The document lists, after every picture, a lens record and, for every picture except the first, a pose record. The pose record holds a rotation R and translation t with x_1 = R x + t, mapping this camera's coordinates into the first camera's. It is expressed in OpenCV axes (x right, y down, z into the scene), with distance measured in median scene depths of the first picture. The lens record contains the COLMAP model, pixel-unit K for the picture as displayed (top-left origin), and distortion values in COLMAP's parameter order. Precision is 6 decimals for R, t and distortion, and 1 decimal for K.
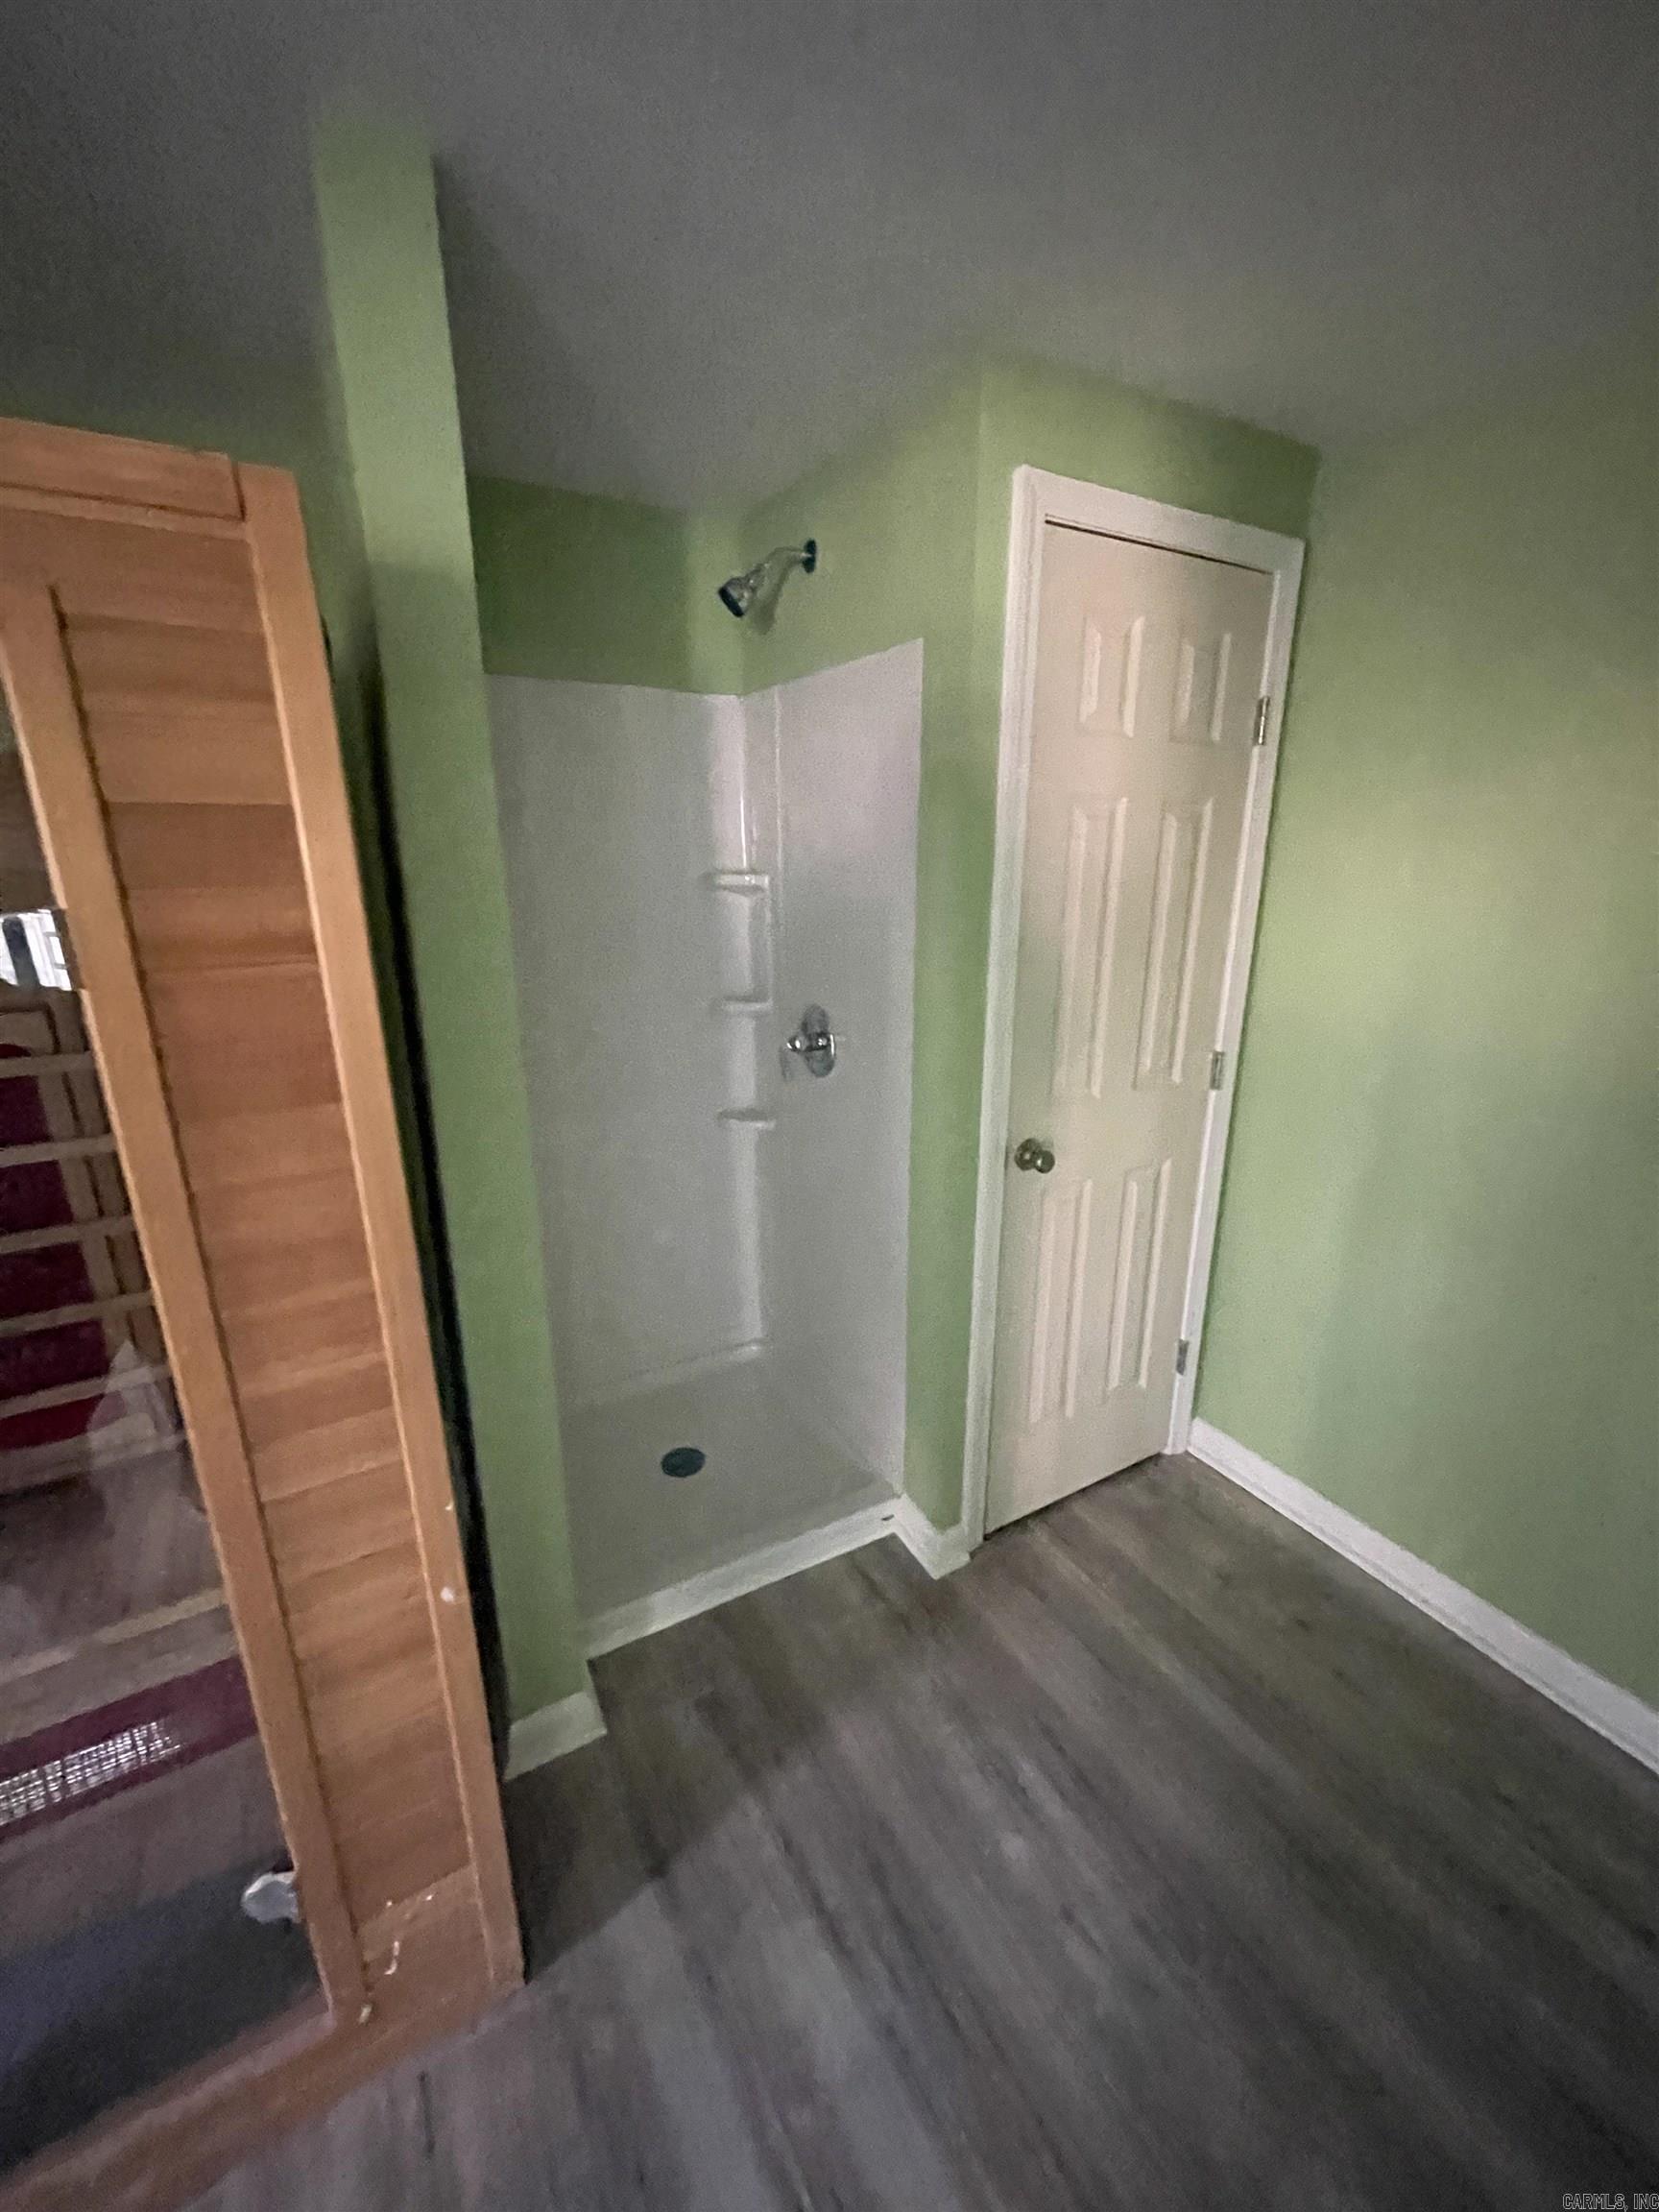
lens RADIAL K [[886.1, 0, 823.3], [0, 886.1, 1099.8], [0, 0, 1]] dist [-0.003301, 0.000385]
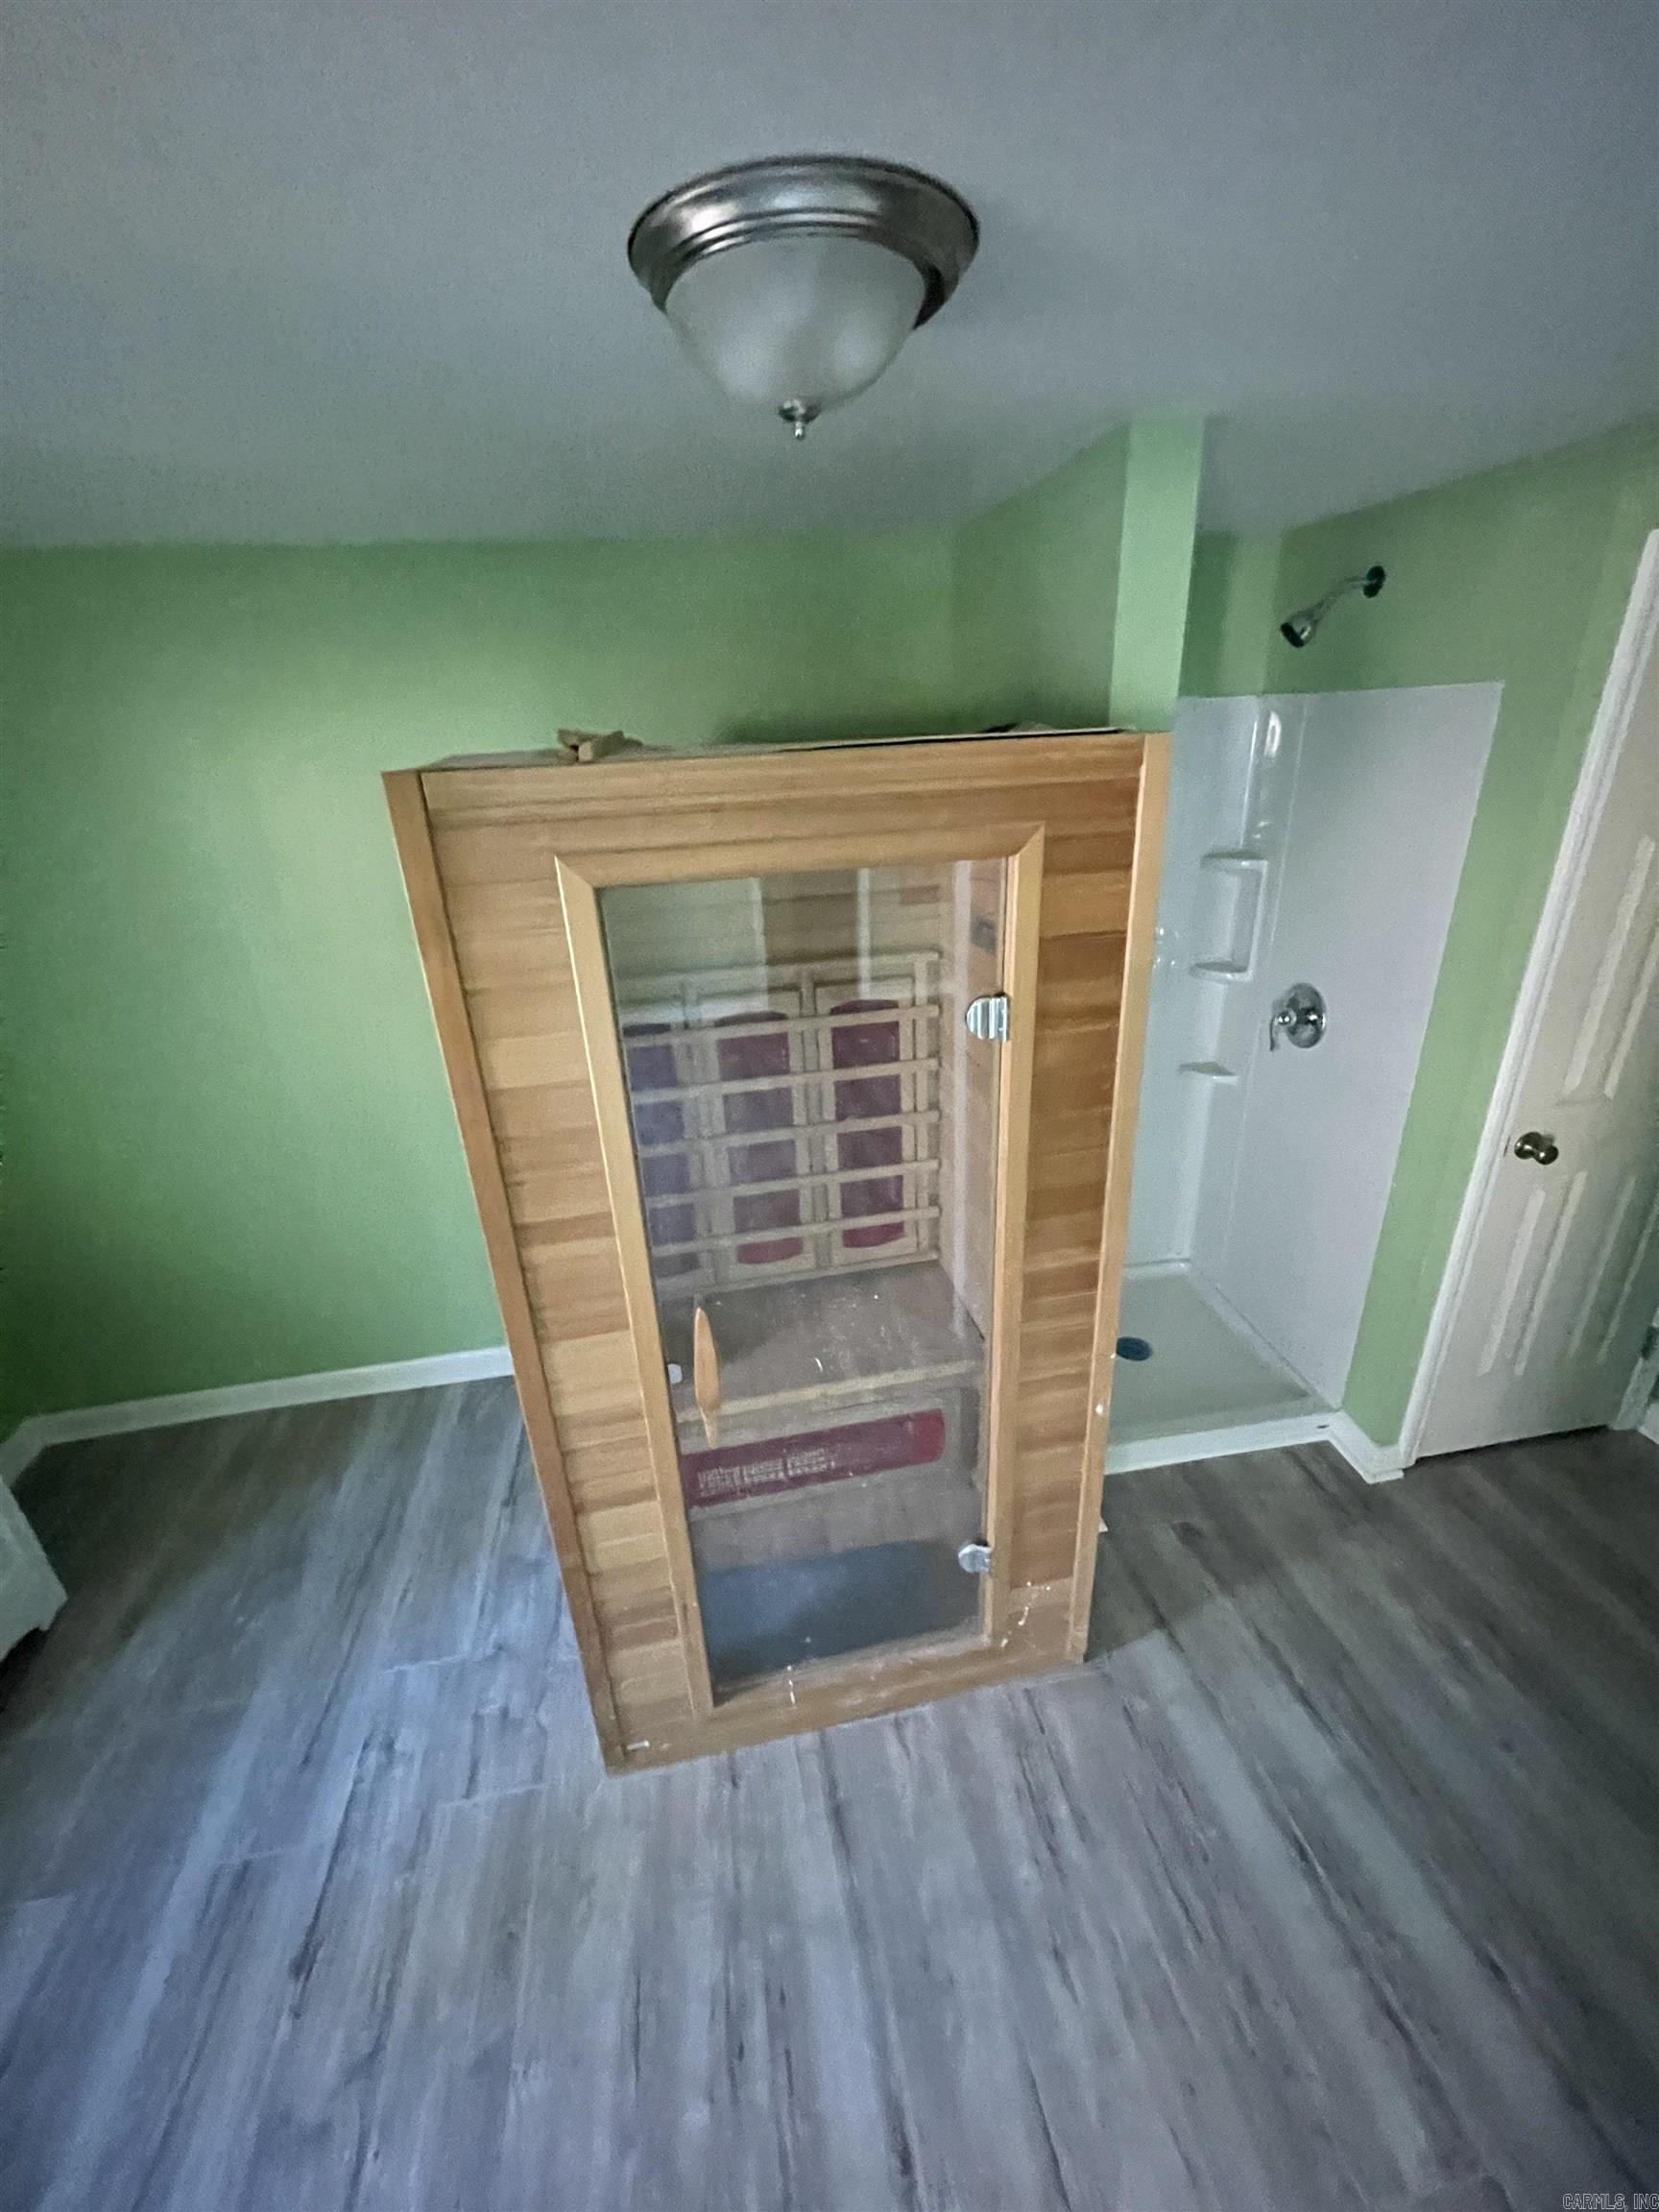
lens RADIAL K [[886.1, 0, 838.5], [0, 886.1, 1097.5], [0, 0, 1]] dist [-0.003301, 0.000385]
pose [[0.942981, 0.098425, -0.317962, -0.234487], [-0.059782, 0.989827, 0.129104, -0.087569], [0.327435, -0.102734, 0.939272, -0.313451]]
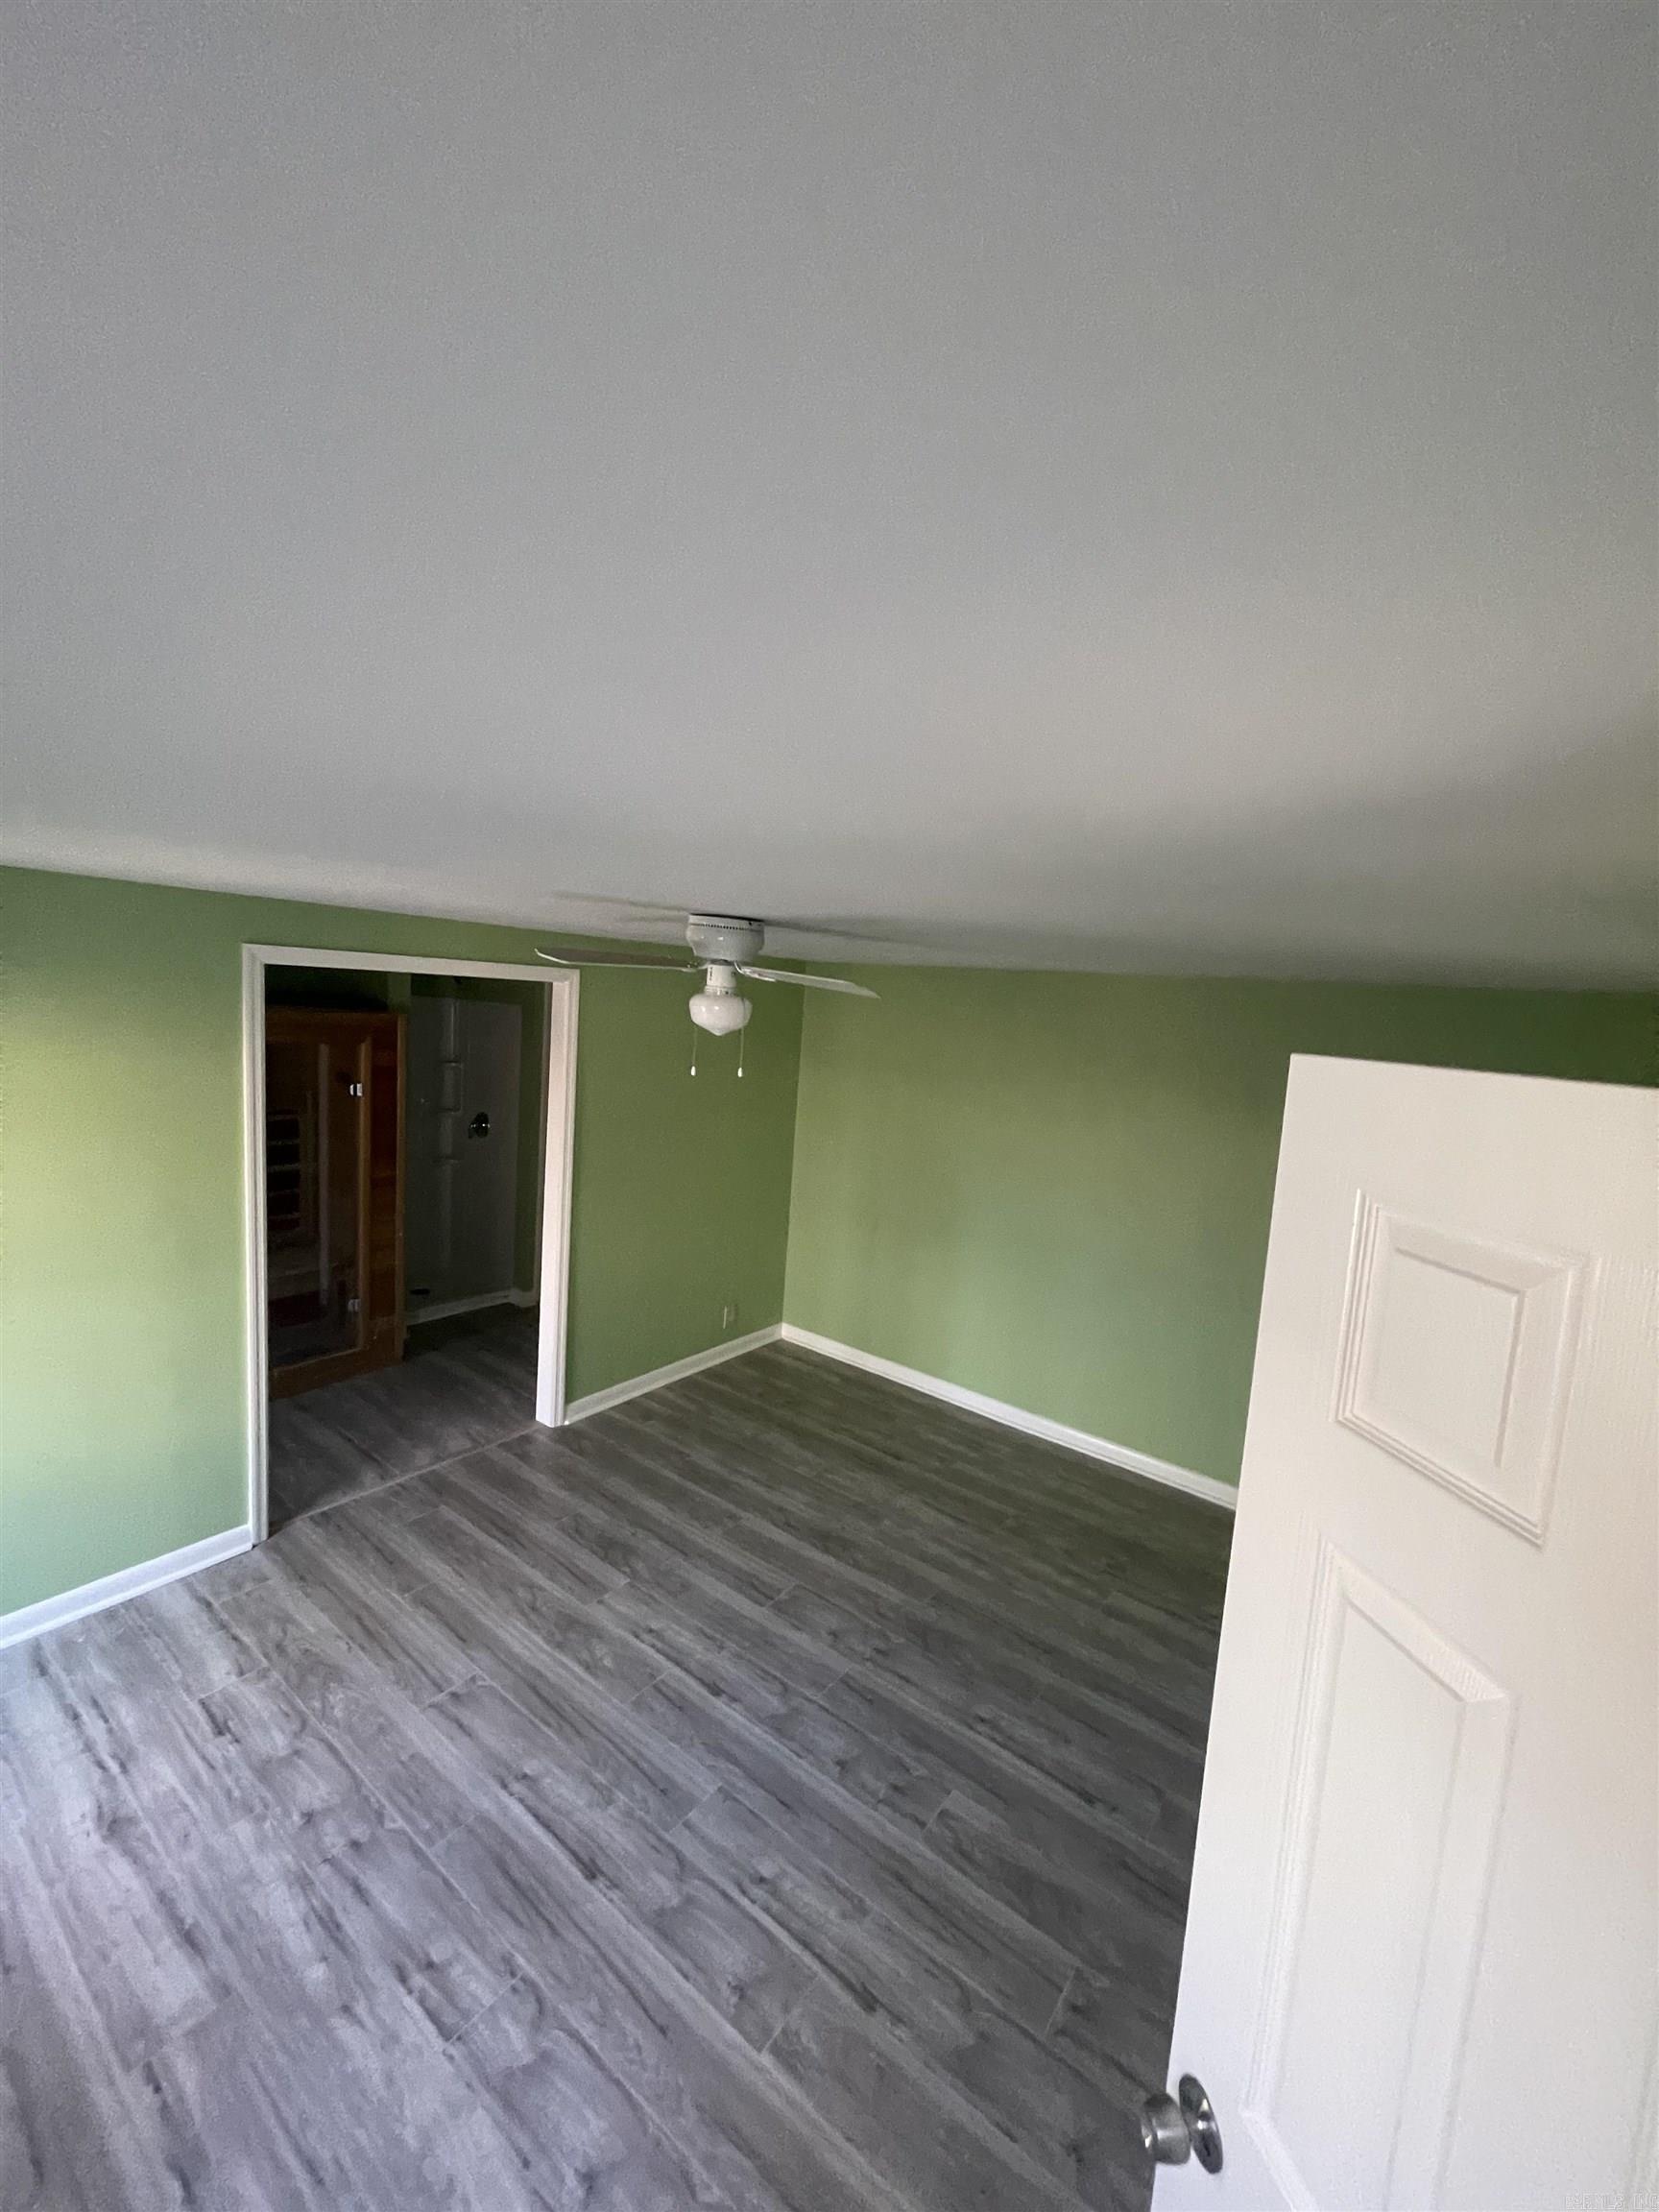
lens RADIAL K [[886.1, 0, 818.6], [0, 886.1, 1095.5], [0, 0, 1]] dist [-0.003301, 0.000385]
pose [[0.922868, 0.017869, 0.384701, -0.118553], [0.043739, 0.987596, -0.150798, 0.356212], [-0.382624, 0.155993, 0.910640, -2.232298]]
